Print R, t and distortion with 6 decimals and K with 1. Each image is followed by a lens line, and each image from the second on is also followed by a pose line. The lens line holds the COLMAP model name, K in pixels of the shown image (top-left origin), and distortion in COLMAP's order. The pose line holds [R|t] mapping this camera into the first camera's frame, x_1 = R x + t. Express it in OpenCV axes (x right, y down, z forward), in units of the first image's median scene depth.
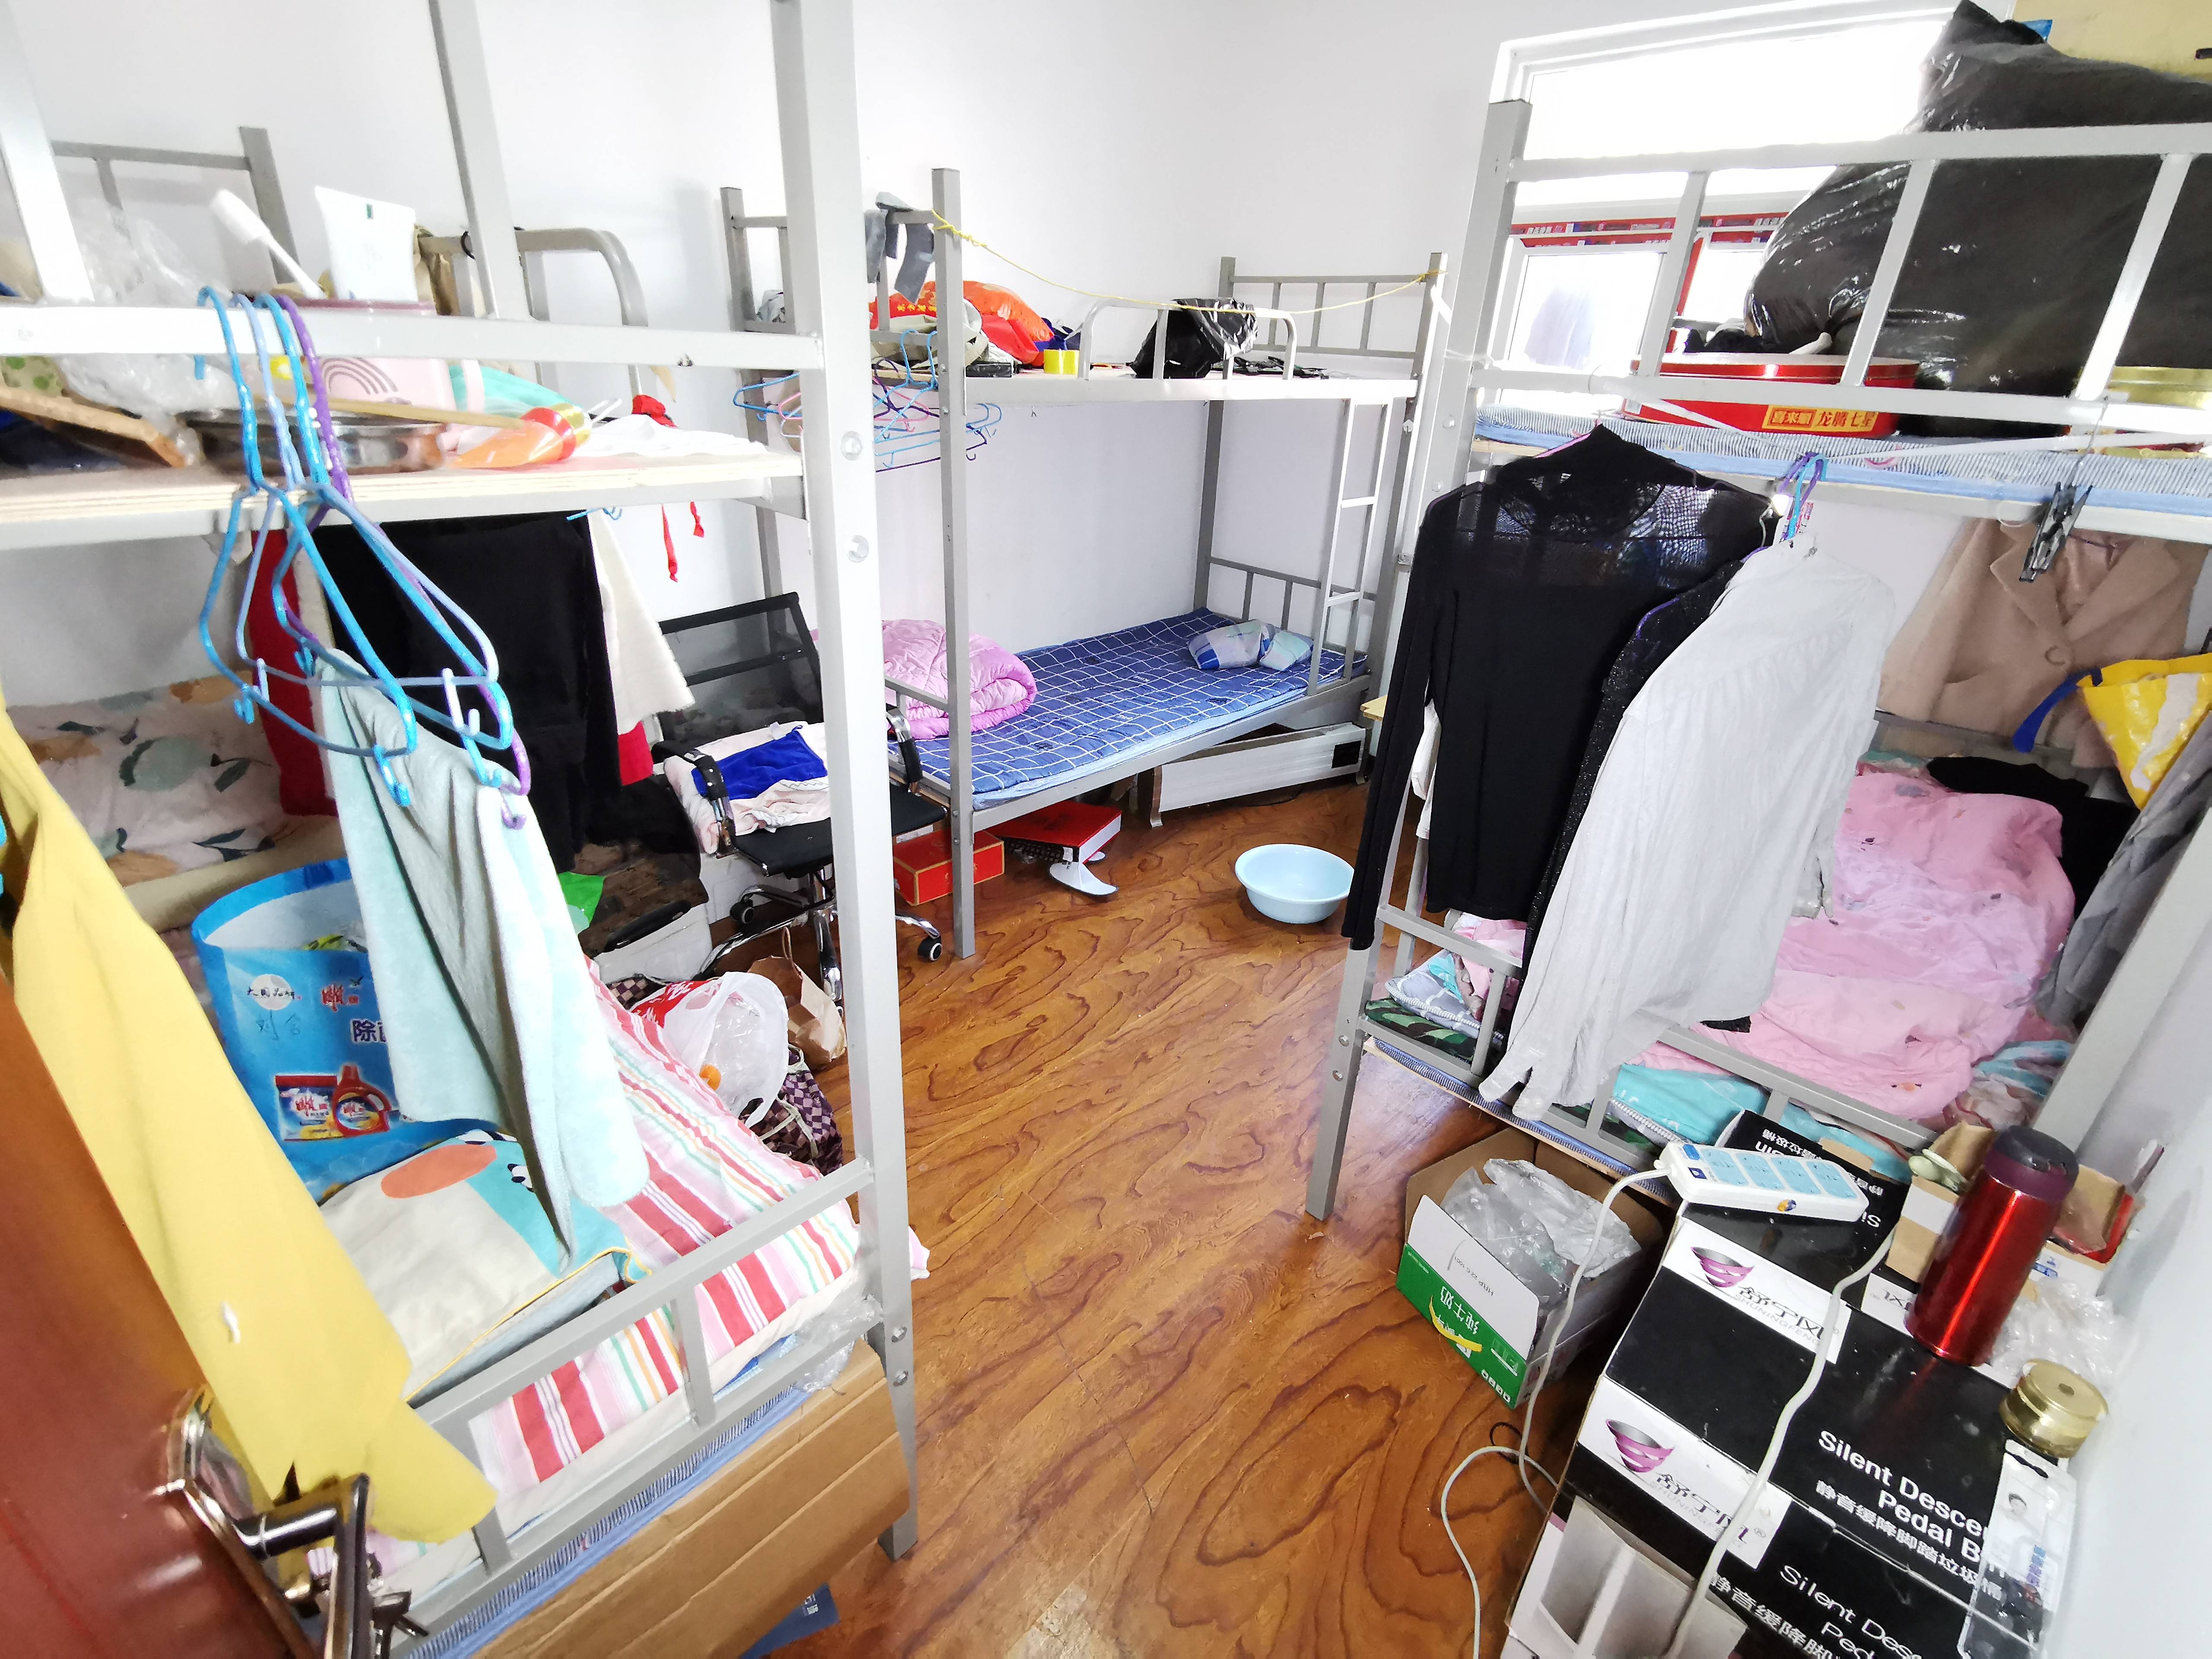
lens RADIAL K [[1005.2, 0, 1110.4], [0, 1005.2, 815.9], [0, 0, 1]] dist [0.001373, -0.000438]
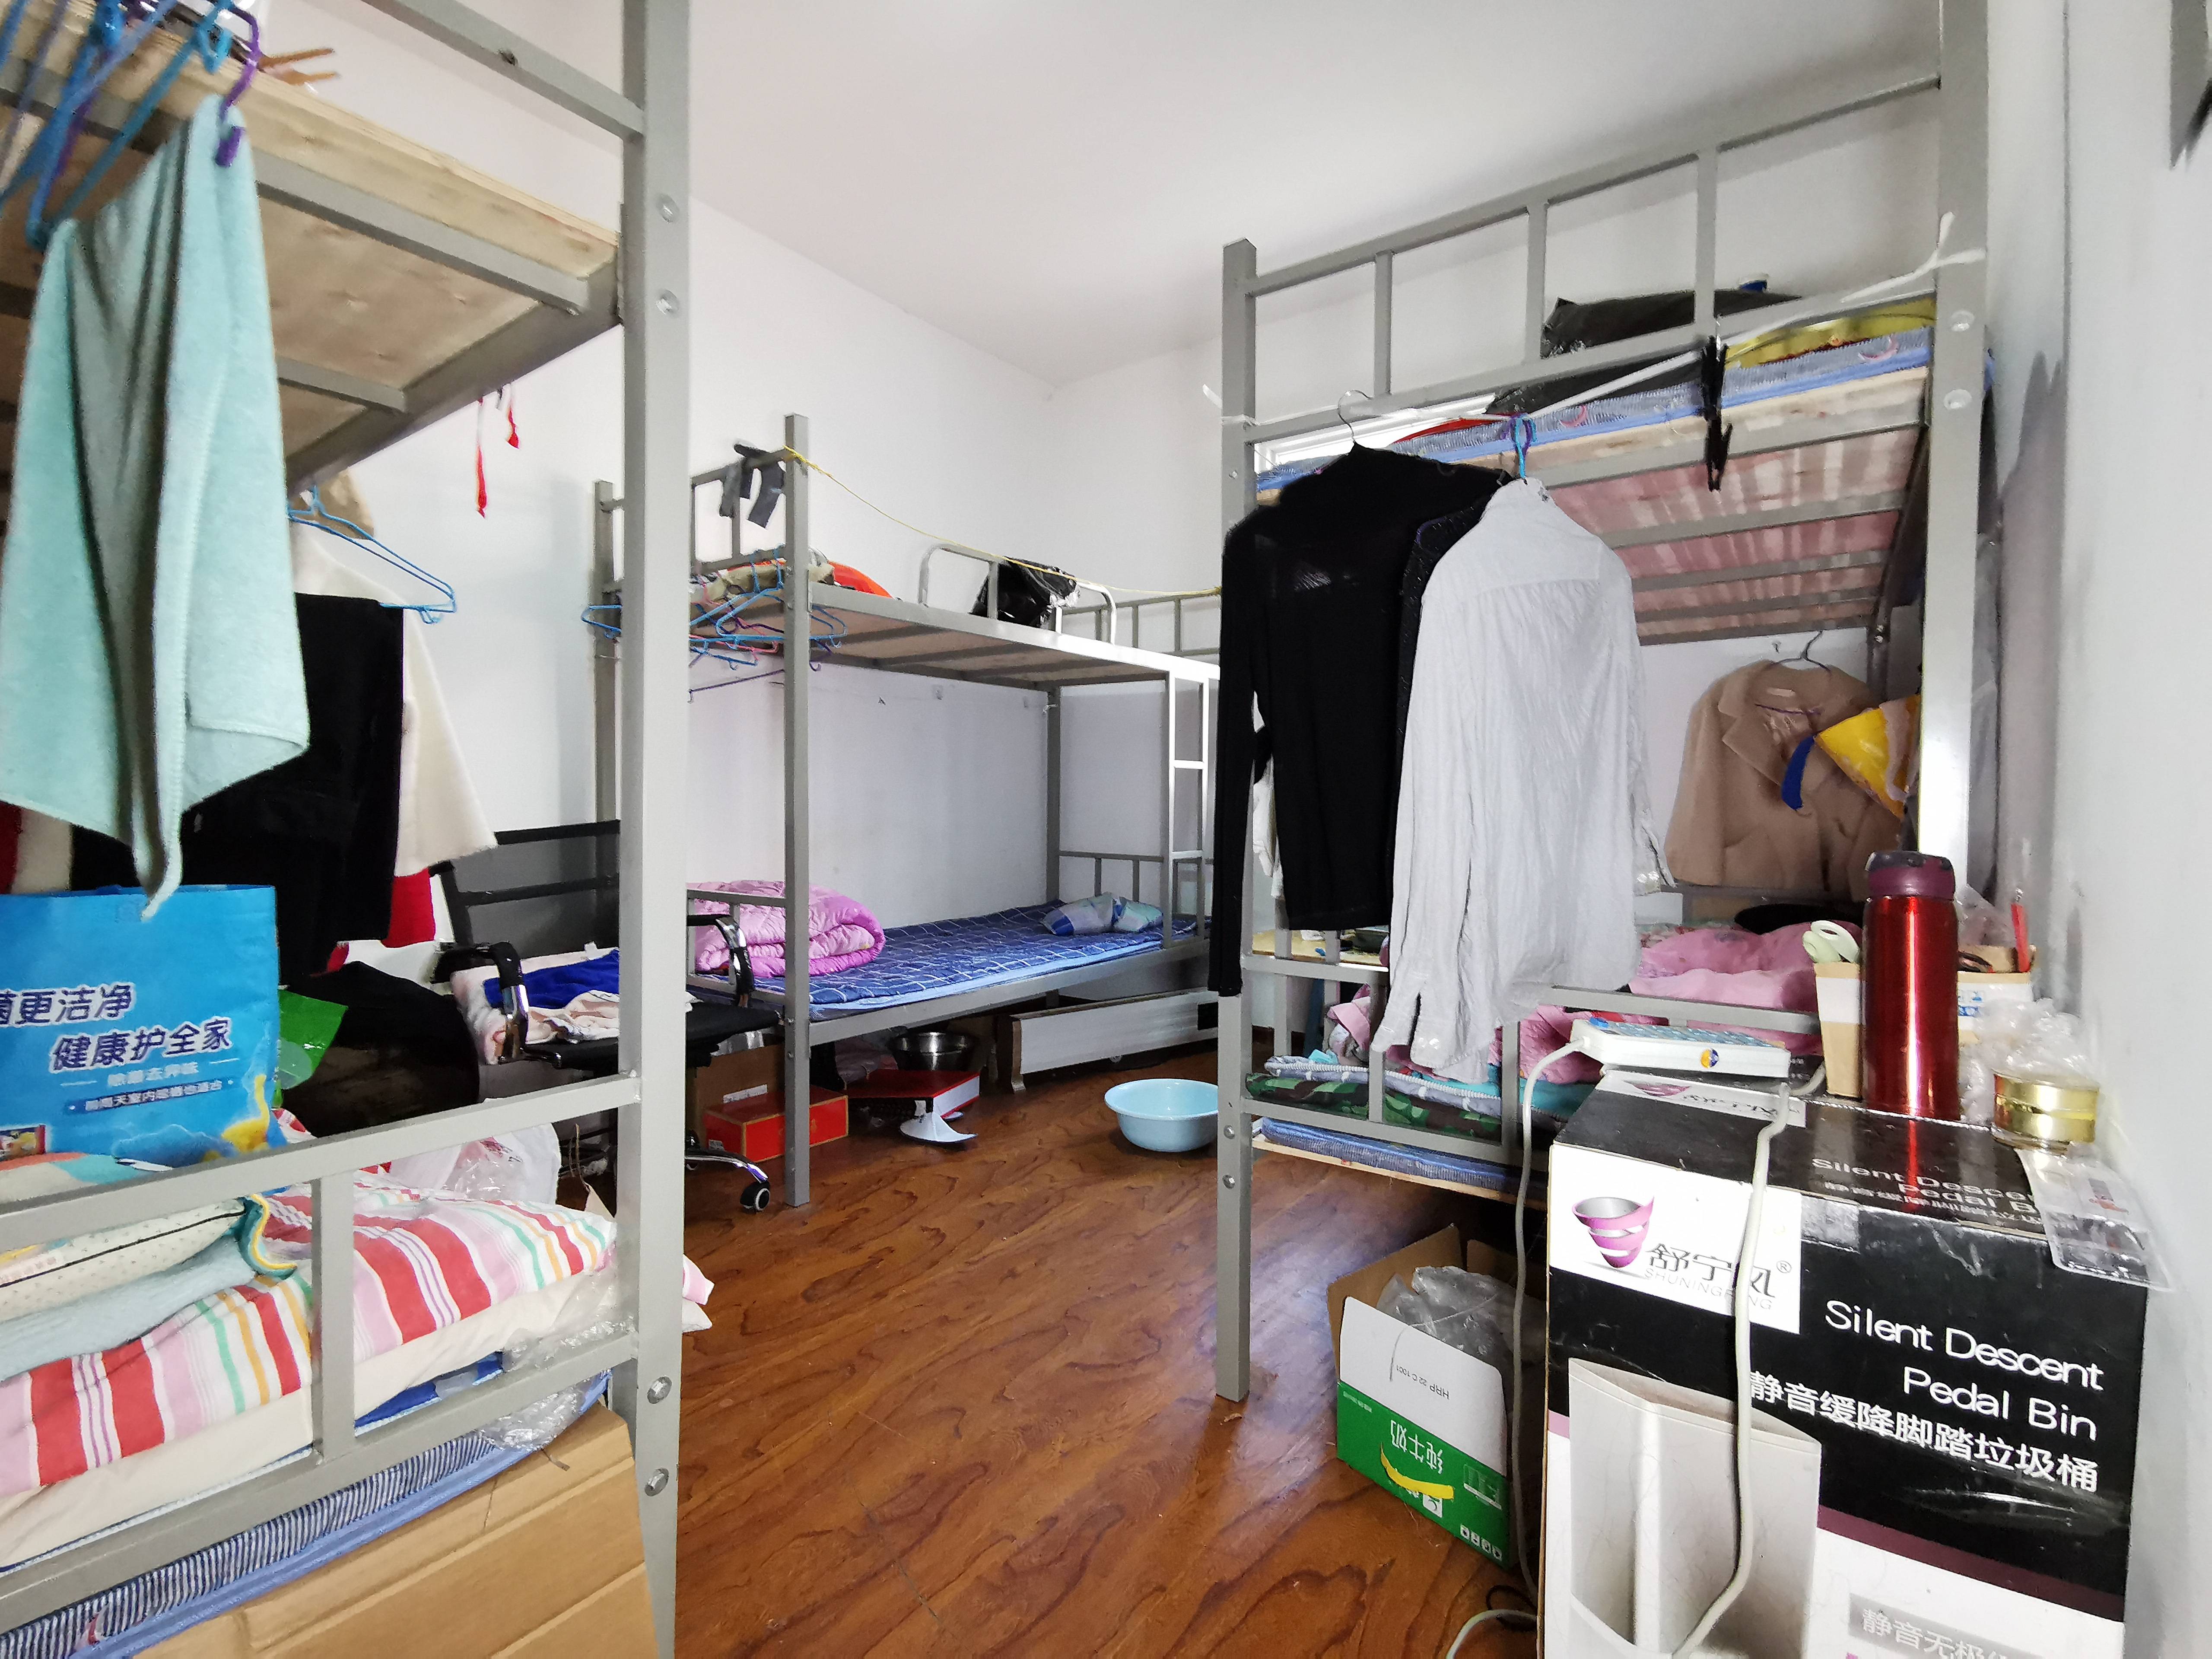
lens RADIAL K [[1005.2, 0, 1110.4], [0, 1005.2, 815.9], [0, 0, 1]] dist [0.001373, -0.000438]
pose [[0.989117, -0.038987, 0.141872, 0.012405], [0.093394, 0.911453, -0.400663, 0.263263], [-0.113689, 0.409552, 0.905175, 0.084258]]
